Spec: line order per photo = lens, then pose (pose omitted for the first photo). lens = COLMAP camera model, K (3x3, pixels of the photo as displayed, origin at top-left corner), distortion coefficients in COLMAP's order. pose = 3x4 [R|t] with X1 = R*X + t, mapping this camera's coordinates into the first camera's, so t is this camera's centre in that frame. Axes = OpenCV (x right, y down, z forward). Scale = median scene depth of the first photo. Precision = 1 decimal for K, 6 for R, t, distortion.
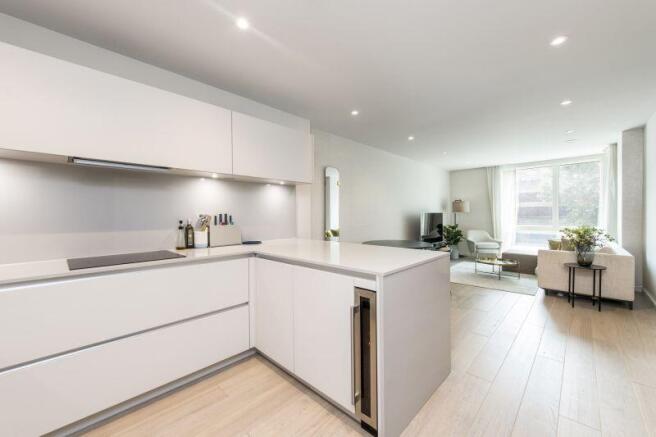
lens RADIAL K [[261.0, 0, 334.0], [0, 261.0, 219.7], [0, 0, 1]] dist [0.001584, 0.000470]
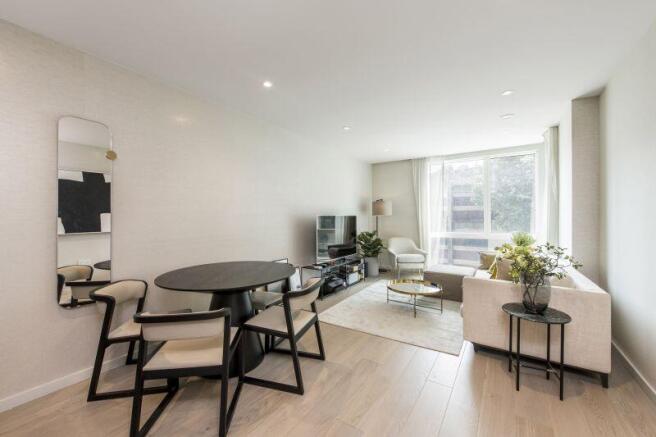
lens RADIAL K [[280.6, 0, 328.2], [0, 280.6, 218.1], [0, 0, 1]] dist [0.000740, -0.000451]
pose [[0.981834, 0.007392, 0.189595, 0.183470], [-0.004513, 0.999868, -0.015613, -0.005874], [-0.189686, 0.014474, 0.981738, 0.221311]]
